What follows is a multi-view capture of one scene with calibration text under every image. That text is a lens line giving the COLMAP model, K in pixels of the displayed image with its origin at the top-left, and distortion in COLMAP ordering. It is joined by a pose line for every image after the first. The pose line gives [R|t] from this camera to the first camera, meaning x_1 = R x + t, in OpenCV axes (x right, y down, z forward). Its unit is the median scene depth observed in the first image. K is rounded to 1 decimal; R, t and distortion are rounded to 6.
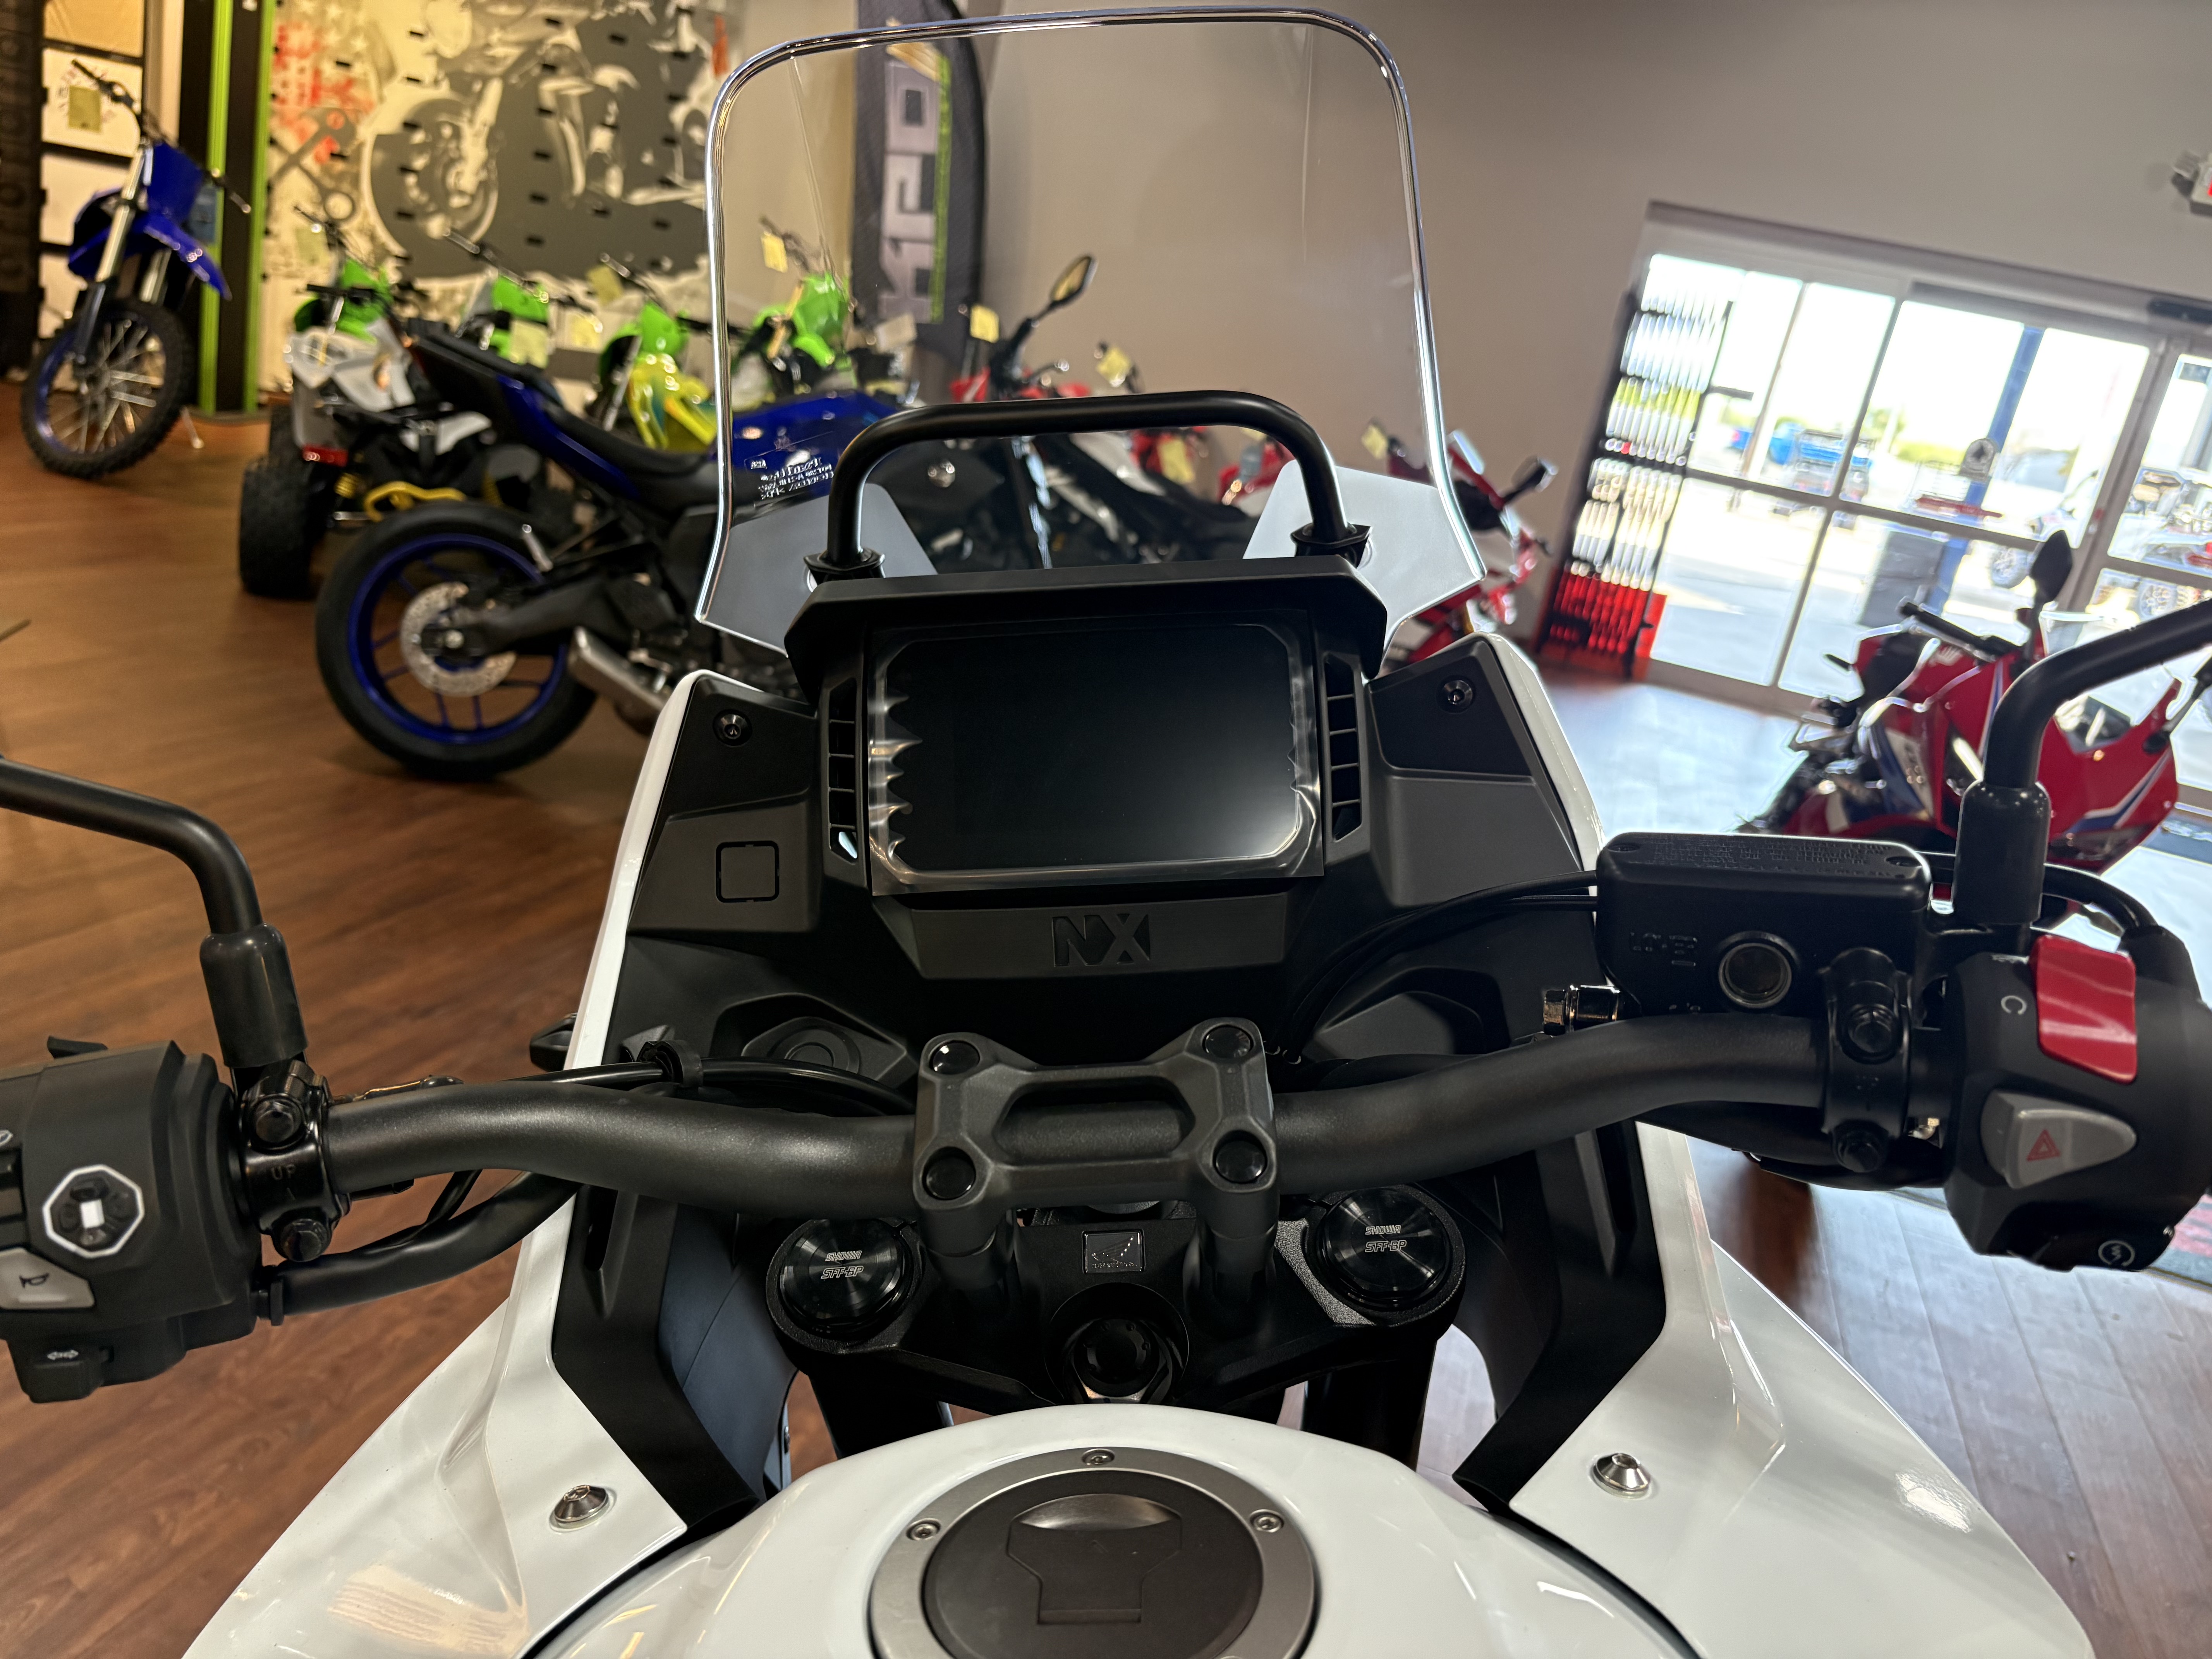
lens RADIAL K [[1712.4, 0, 1118.2], [0, 1712.4, 864.6], [0, 0, 1]] dist [0.050122, -0.060098]
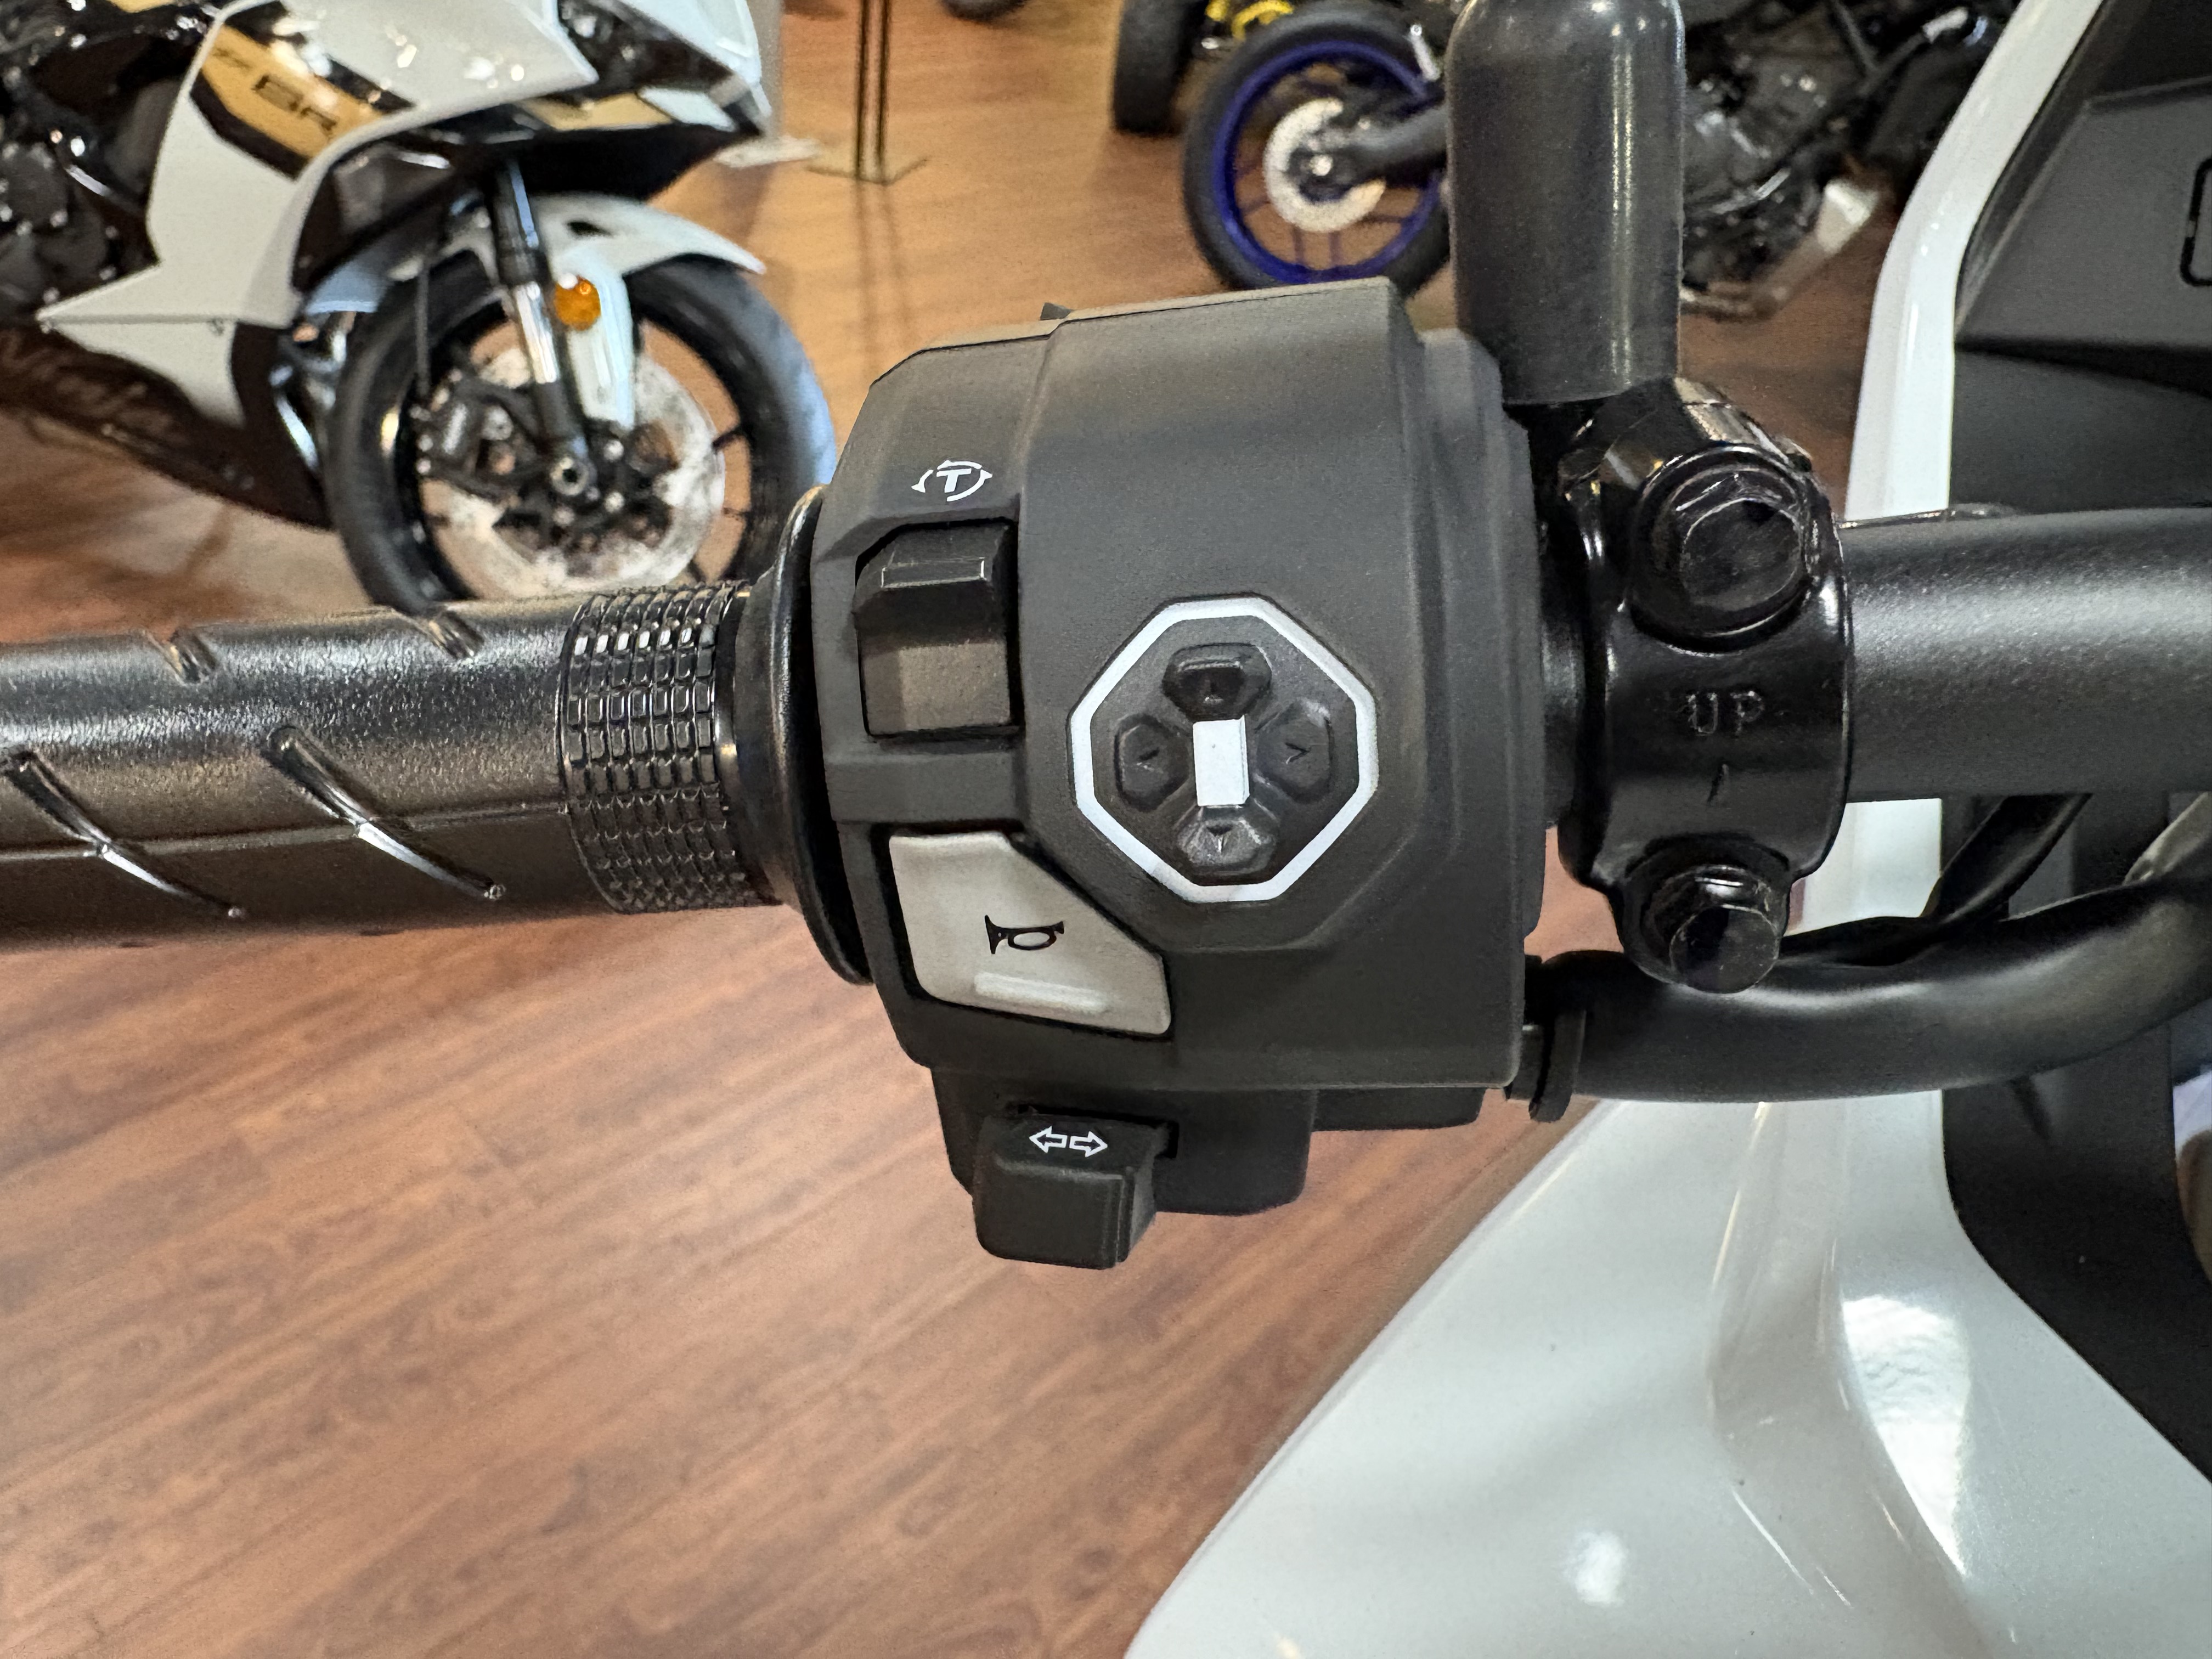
lens RADIAL K [[1686.4, 0, 1105.9], [0, 1686.4, 828.7], [0, 0, 1]] dist [0.069791, 0.001381]
pose [[0.897274, 0.173622, -0.405900, -0.061801], [-0.086278, 0.970655, 0.224468, 0.018887], [0.432962, -0.166389, 0.885923, 0.092536]]
